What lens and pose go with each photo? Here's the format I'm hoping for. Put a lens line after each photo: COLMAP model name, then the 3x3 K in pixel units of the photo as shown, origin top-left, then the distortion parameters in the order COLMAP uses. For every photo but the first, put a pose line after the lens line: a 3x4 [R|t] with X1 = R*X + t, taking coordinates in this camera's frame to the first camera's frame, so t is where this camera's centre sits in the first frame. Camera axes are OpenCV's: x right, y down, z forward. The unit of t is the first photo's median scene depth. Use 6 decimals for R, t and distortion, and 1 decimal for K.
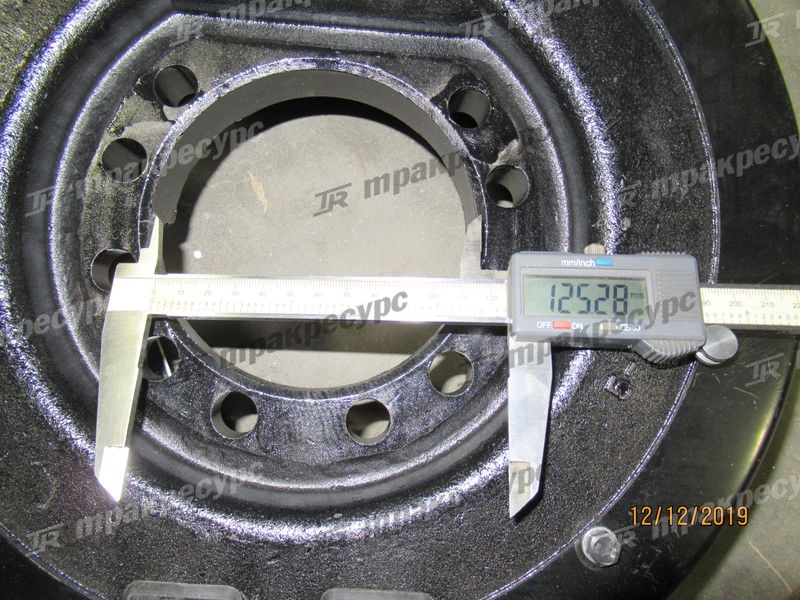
lens RADIAL K [[586.0, 0, 399.3], [0, 586.0, 294.3], [0, 0, 1]] dist [-0.007049, 0.009495]
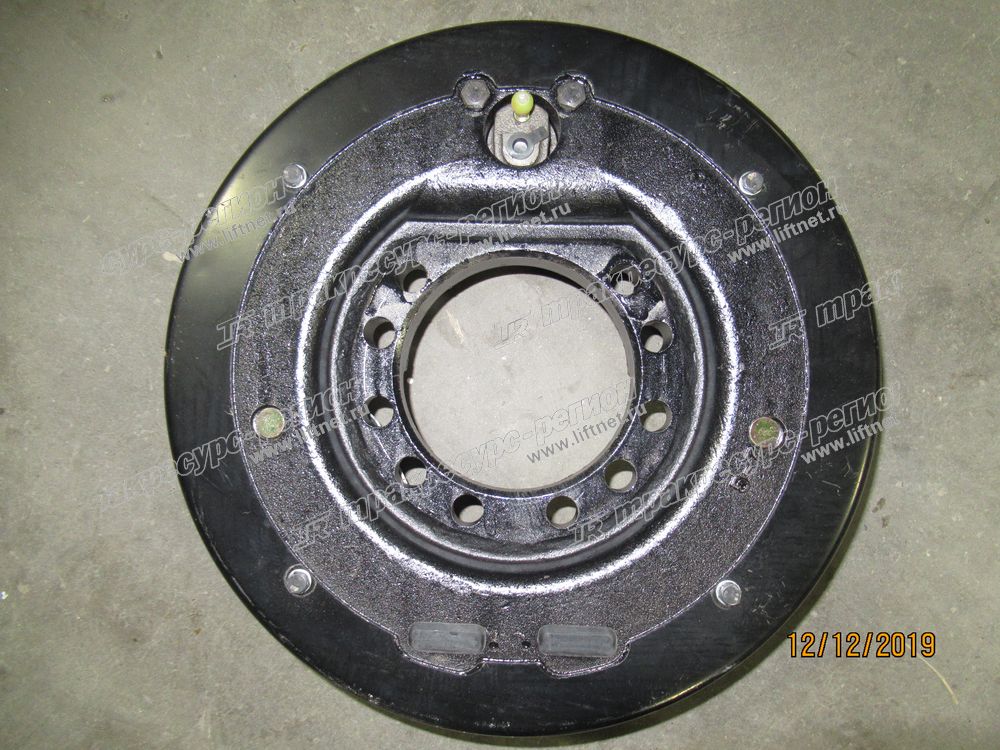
lens RADIAL K [[732.5, 0, 493.4], [0, 732.5, 372.2], [0, 0, 1]] dist [-0.007049, 0.009495]
pose [[0.995815, -0.045633, -0.079181, -0.061749], [0.048800, 0.998065, 0.038526, -0.191857], [0.077270, -0.042228, 0.996116, -0.738916]]
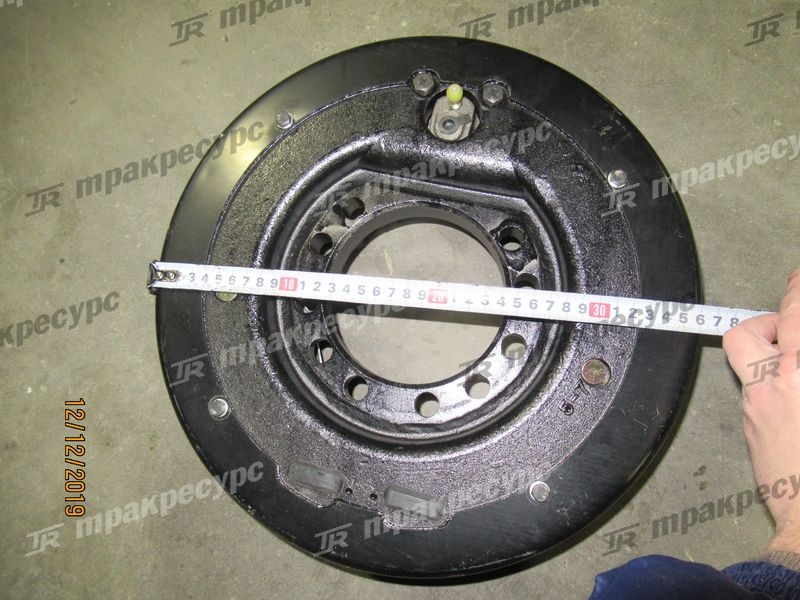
lens RADIAL K [[586.0, 0, 399.1], [0, 586.0, 299.5], [0, 0, 1]] dist [-0.007049, 0.009495]
pose [[0.968725, 0.139758, -0.205036, 0.186820], [-0.153890, 0.986578, -0.054598, 0.010040], [0.194654, 0.084444, 0.977230, -0.789249]]
